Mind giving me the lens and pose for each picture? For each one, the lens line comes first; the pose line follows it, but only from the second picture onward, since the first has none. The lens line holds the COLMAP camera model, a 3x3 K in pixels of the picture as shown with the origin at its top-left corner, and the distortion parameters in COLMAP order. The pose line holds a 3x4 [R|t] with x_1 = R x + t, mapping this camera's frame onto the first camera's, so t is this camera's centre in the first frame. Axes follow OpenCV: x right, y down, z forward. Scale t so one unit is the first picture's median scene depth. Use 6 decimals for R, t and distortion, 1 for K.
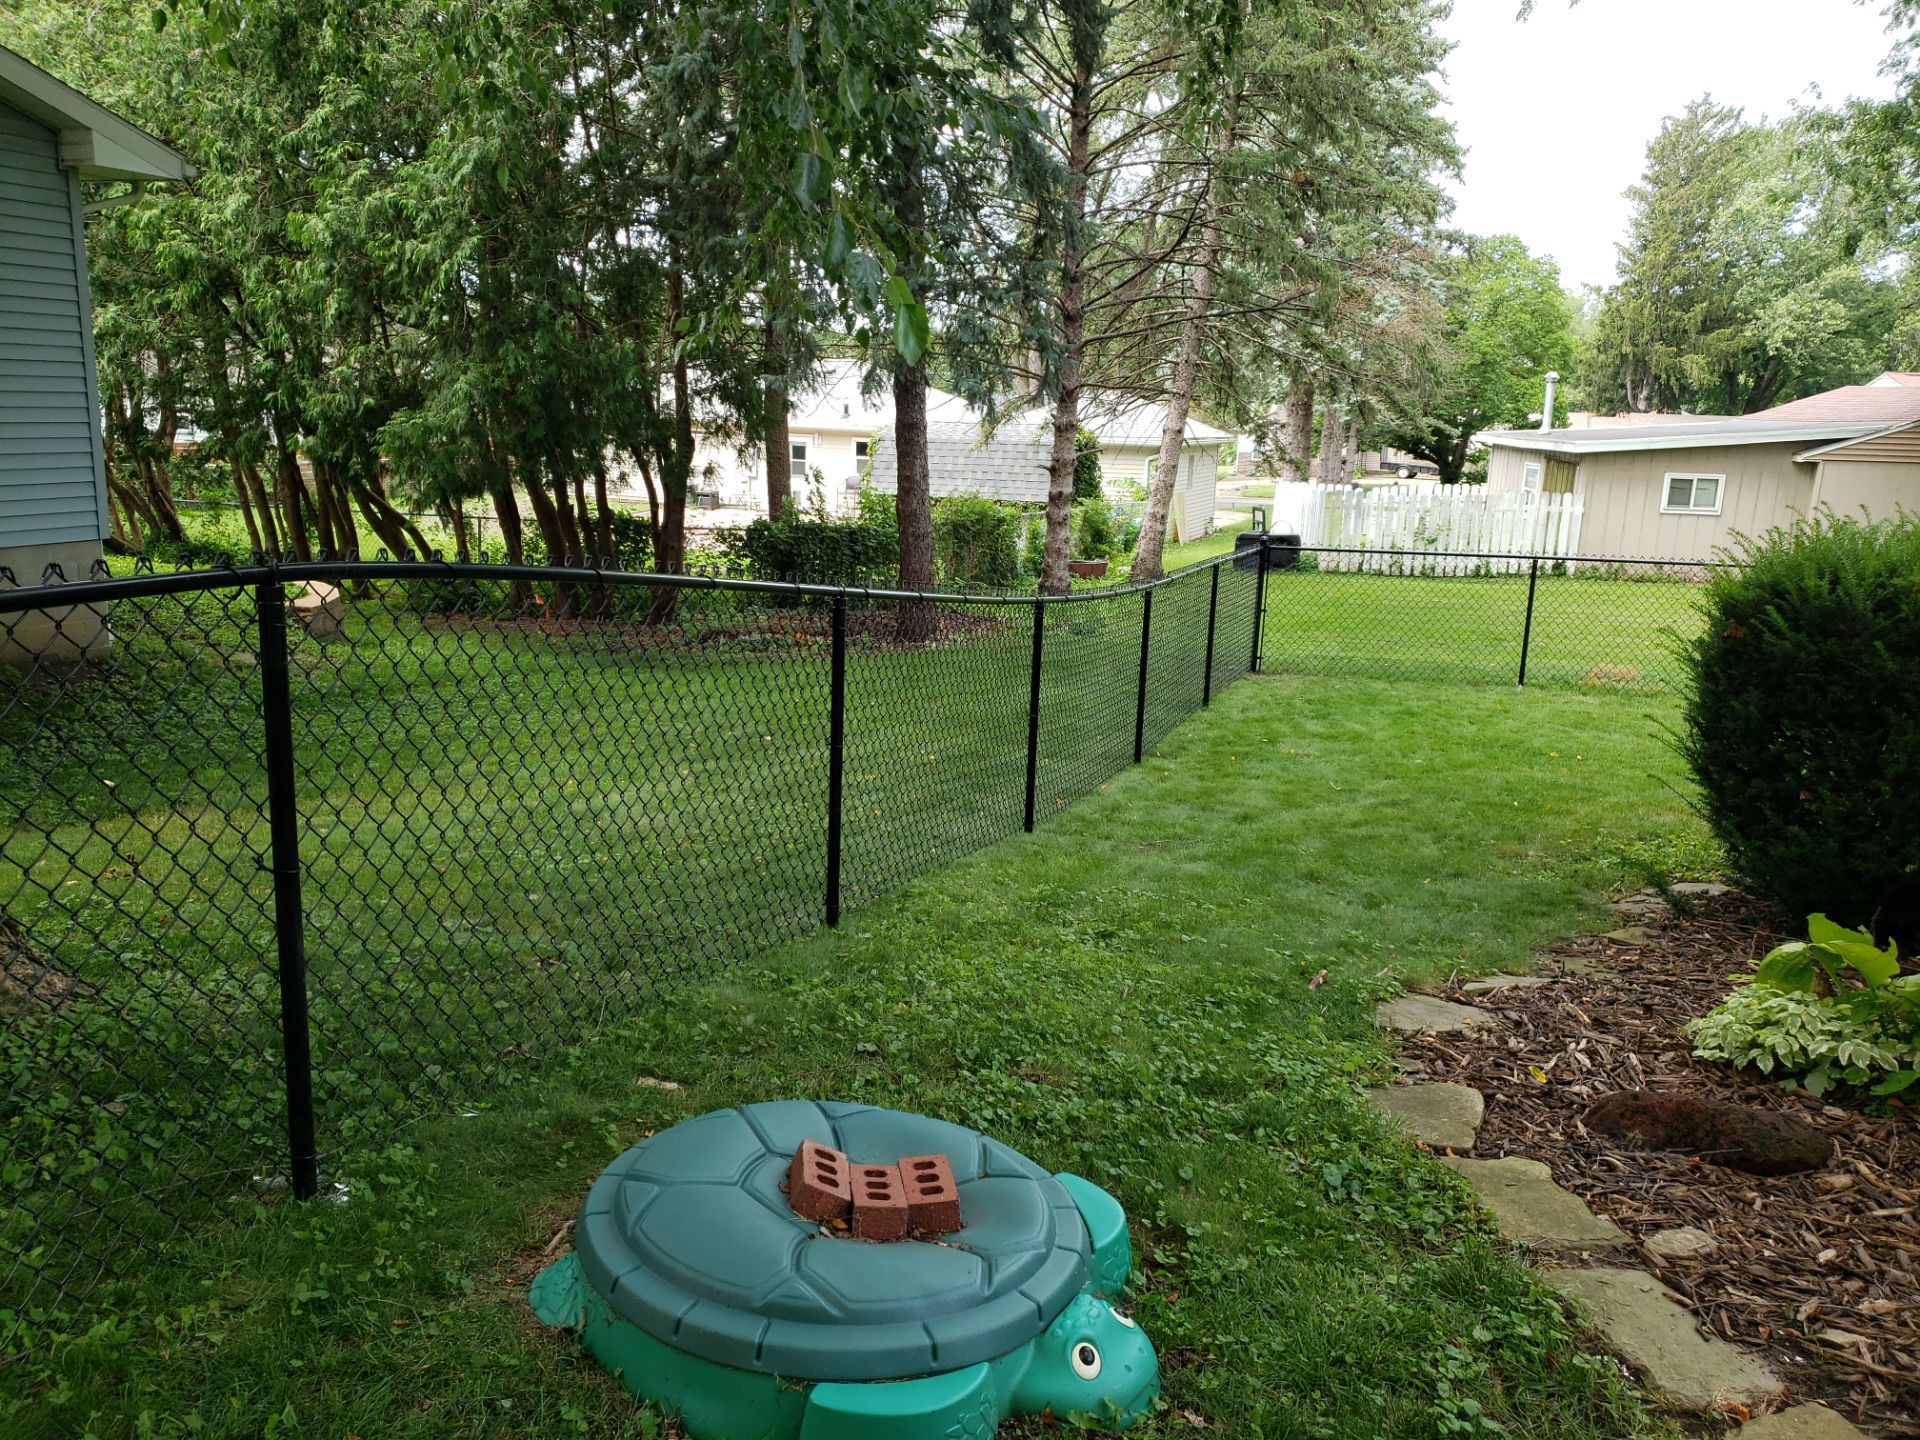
lens RADIAL K [[1475.5, 0, 960.0], [0, 1475.5, 720.0], [0, 0, 1]] dist [0.017880, -0.002537]
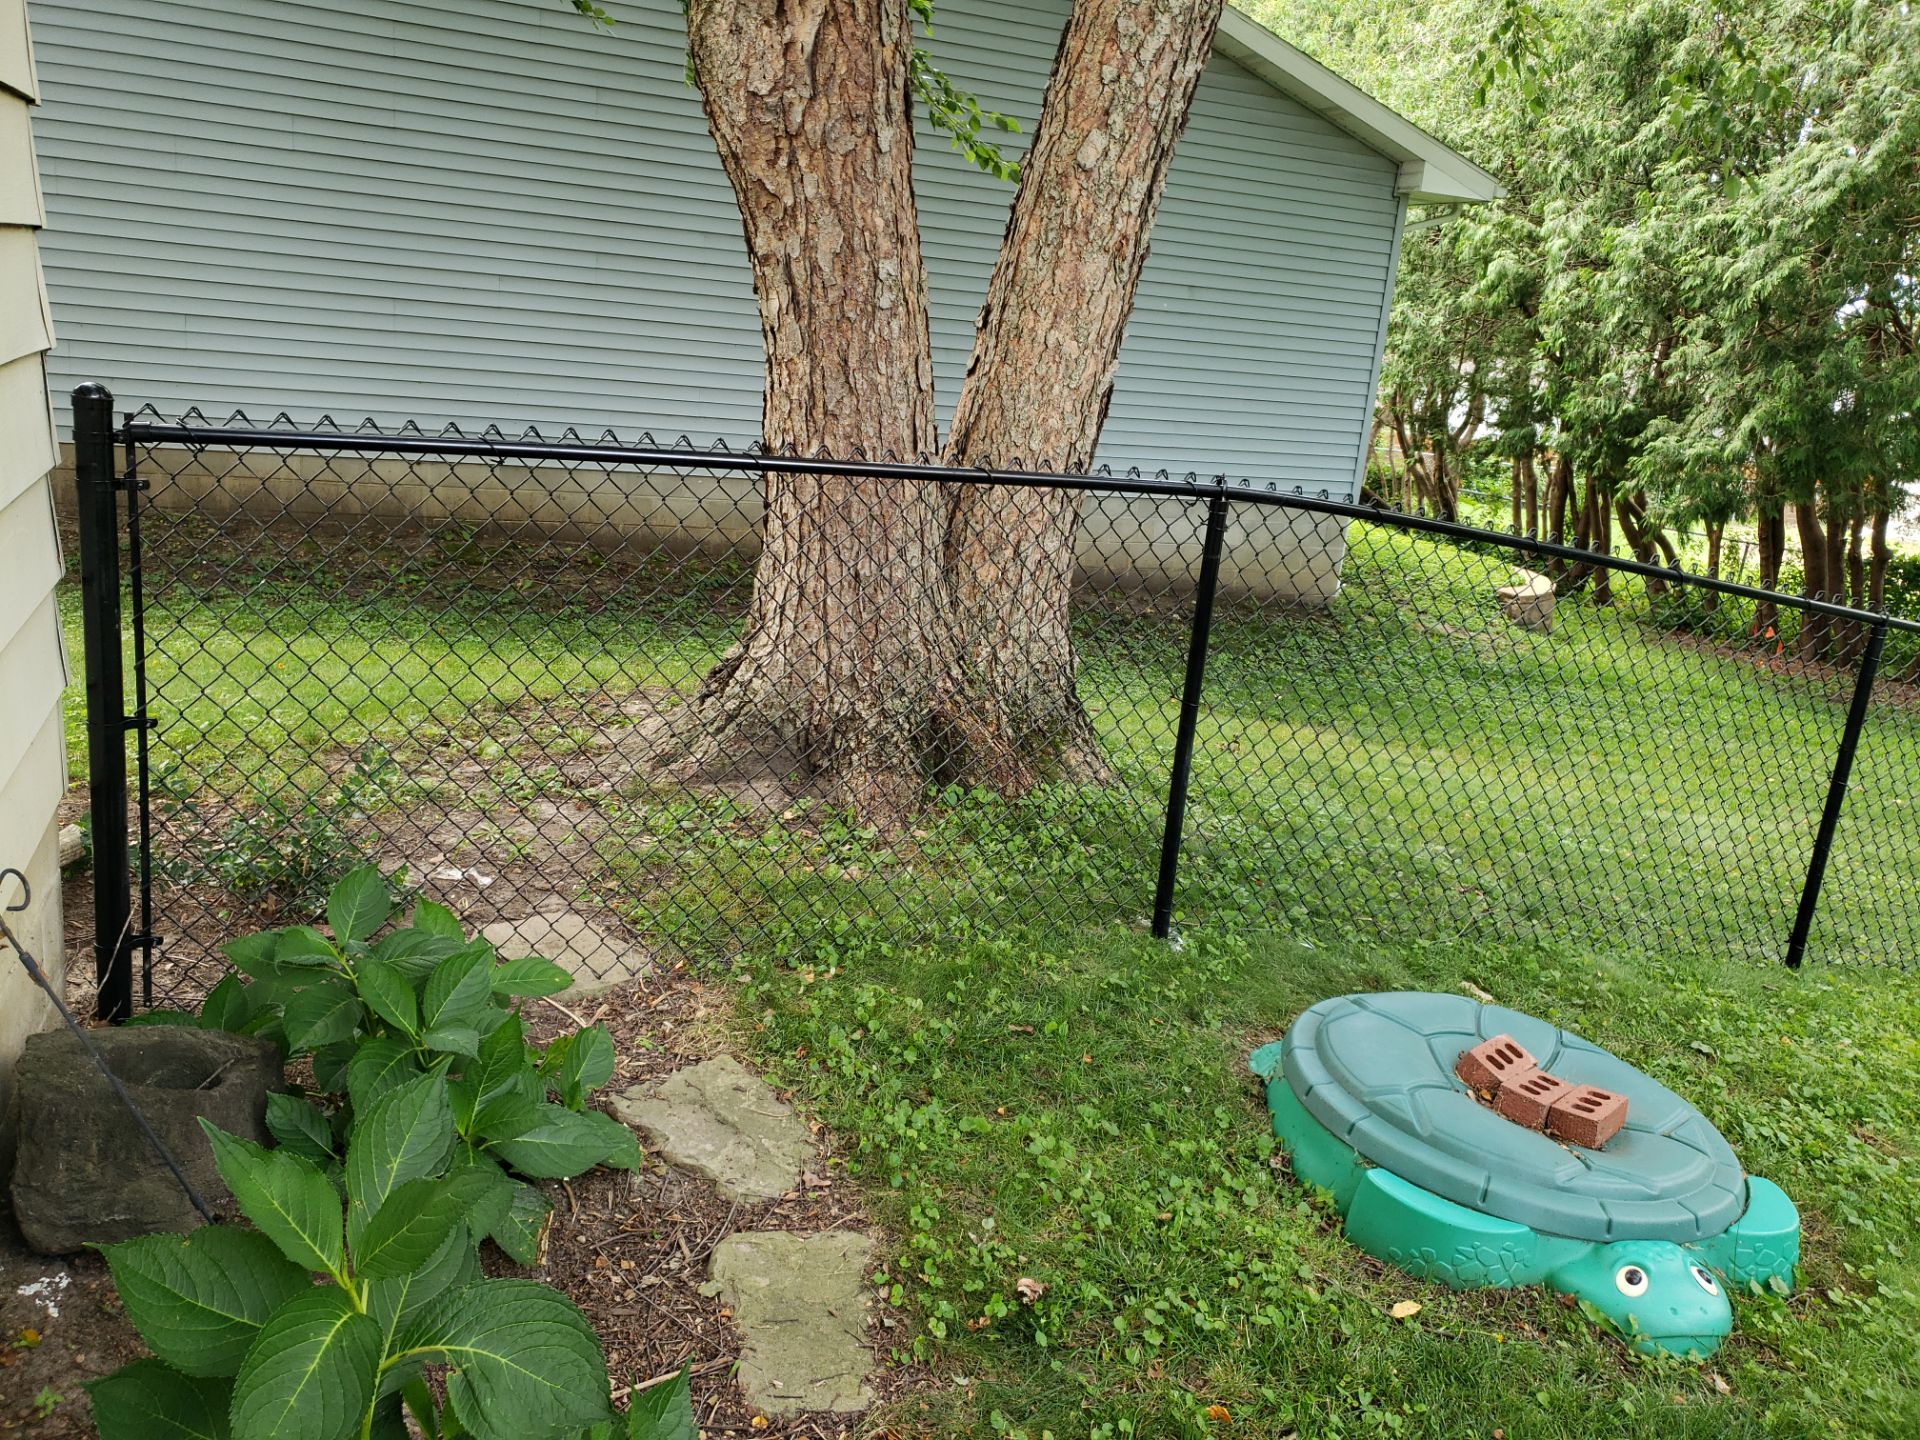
lens RADIAL K [[1475.5, 0, 960.0], [0, 1475.5, 720.0], [0, 0, 1]] dist [0.017880, -0.002537]
pose [[0.677409, 0.224233, -0.700597, 0.329896], [-0.228645, 0.969415, 0.089194, 0.040830], [0.699170, 0.099767, 0.707960, -0.116372]]
